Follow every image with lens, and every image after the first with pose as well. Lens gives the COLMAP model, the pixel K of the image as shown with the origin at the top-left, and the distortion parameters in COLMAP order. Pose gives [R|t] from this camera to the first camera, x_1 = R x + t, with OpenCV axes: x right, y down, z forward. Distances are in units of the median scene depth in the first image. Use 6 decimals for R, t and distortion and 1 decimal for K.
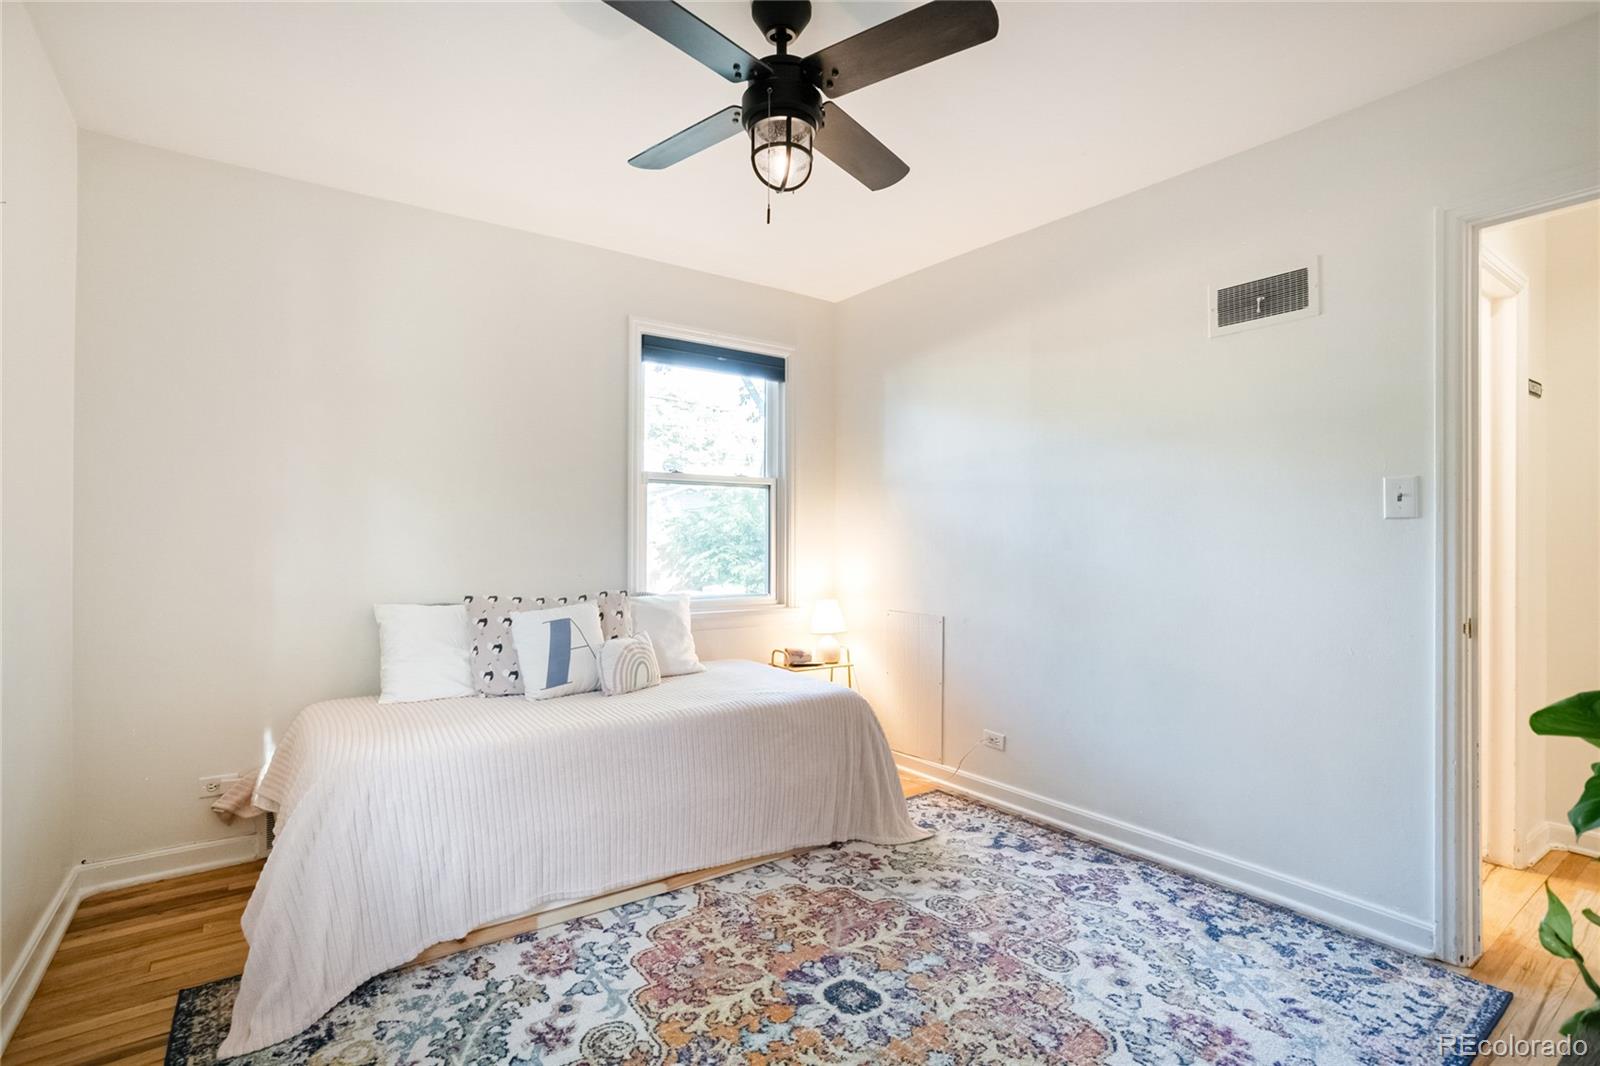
lens RADIAL K [[770.4, 0, 802.4], [0, 770.4, 530.4], [0, 0, 1]] dist [-0.038551, 0.015341]
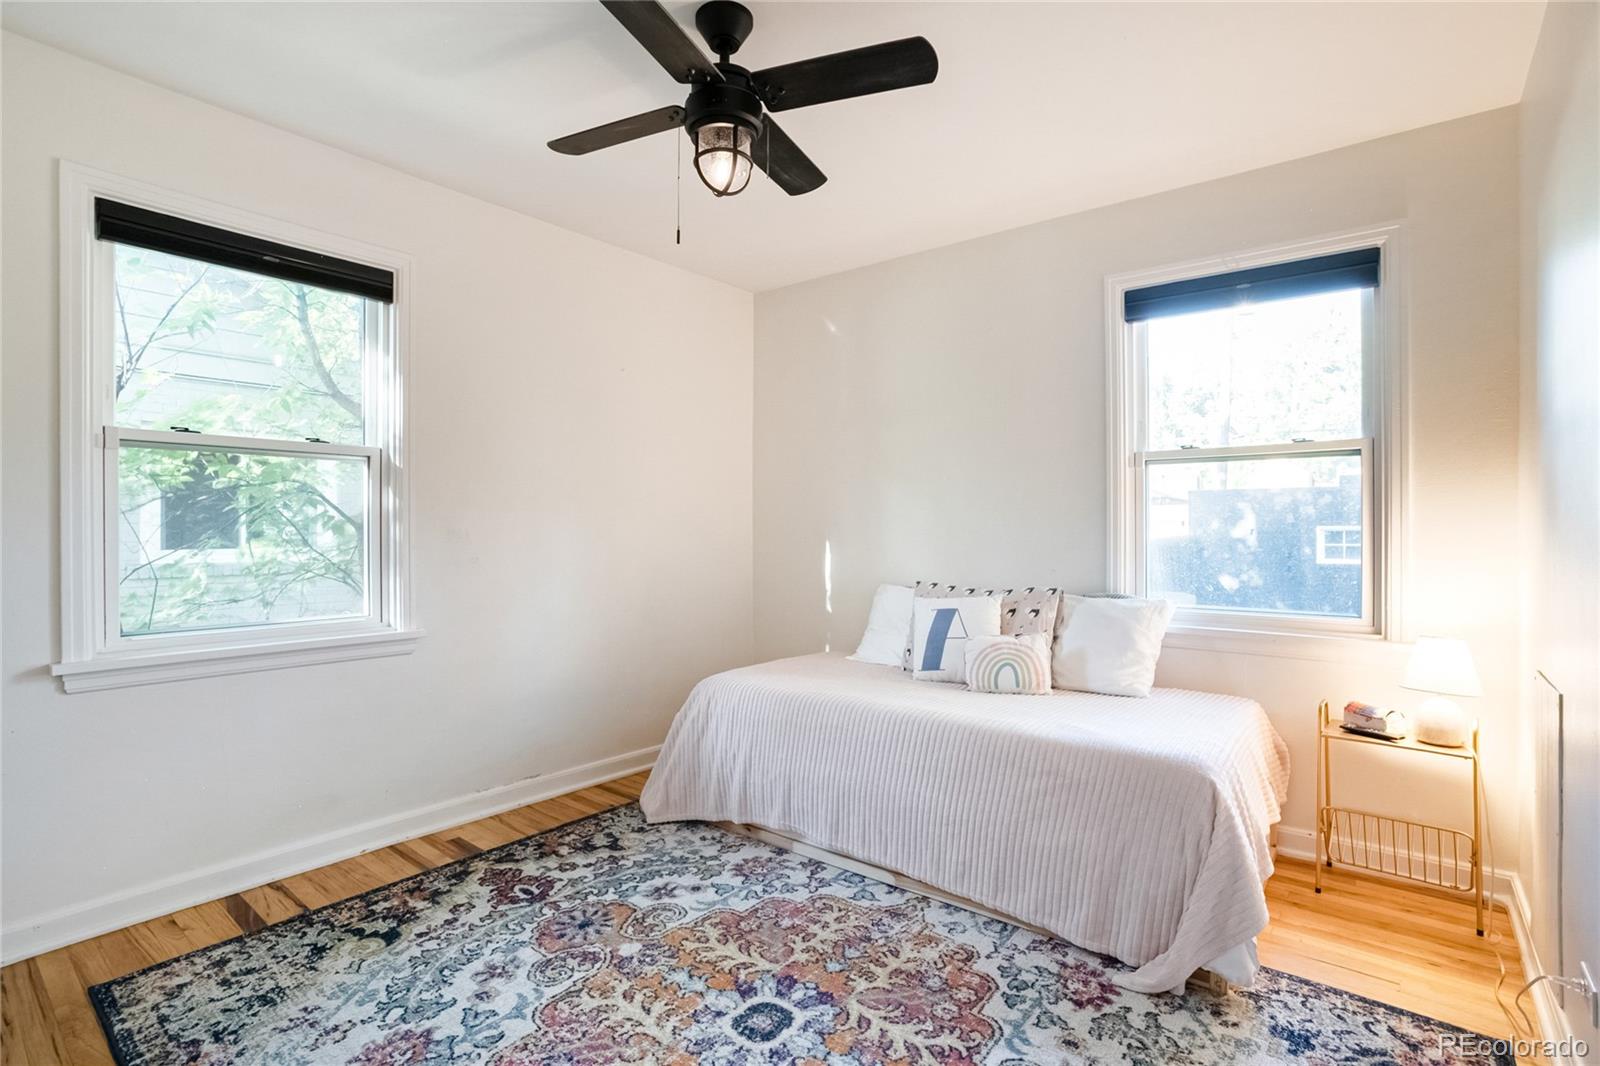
lens RADIAL K [[770.4, 0, 789.4], [0, 770.4, 532.3], [0, 0, 1]] dist [-0.038551, 0.015341]
pose [[0.246203, -0.005589, -0.969202, 0.939303], [0.007082, 0.999967, -0.003968, 0.021182], [0.969192, -0.005888, 0.246234, 0.779337]]
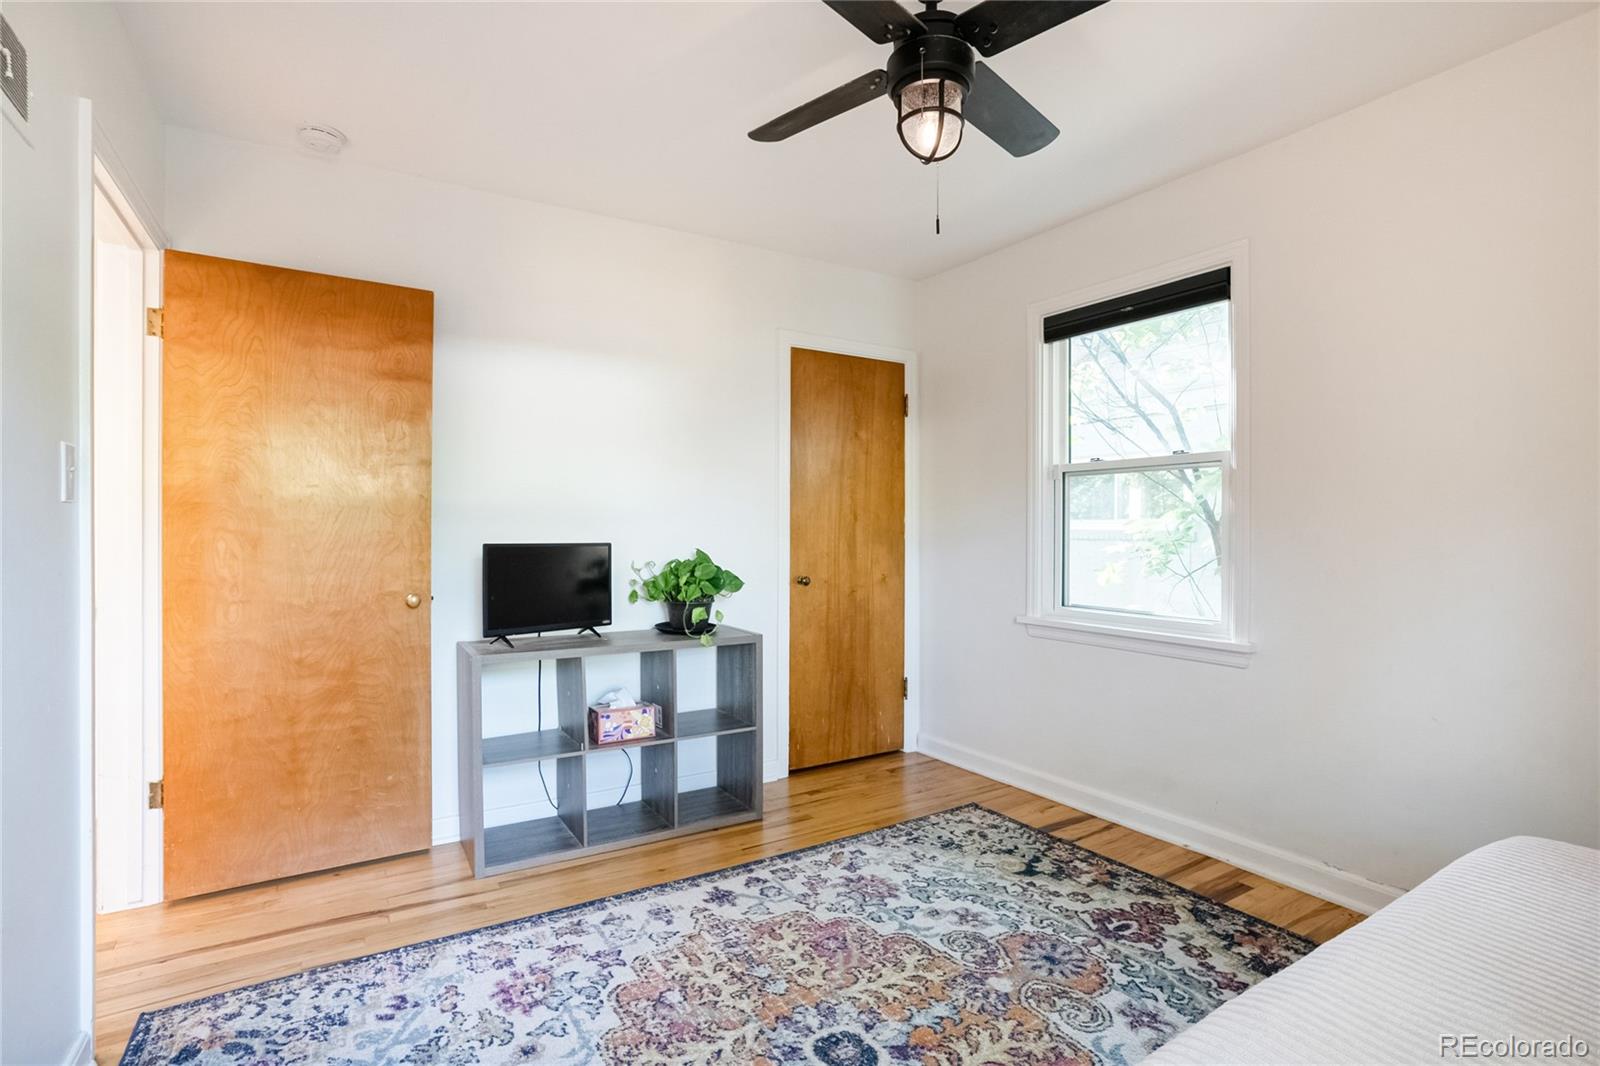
lens RADIAL K [[770.4, 0, 791.9], [0, 770.4, 529.3], [0, 0, 1]] dist [-0.038551, 0.015341]
pose [[-0.995903, -0.006371, 0.090206, 0.050311], [-0.006862, 0.999963, -0.005145, 0.008457], [-0.090170, -0.005743, -0.995910, 1.823386]]
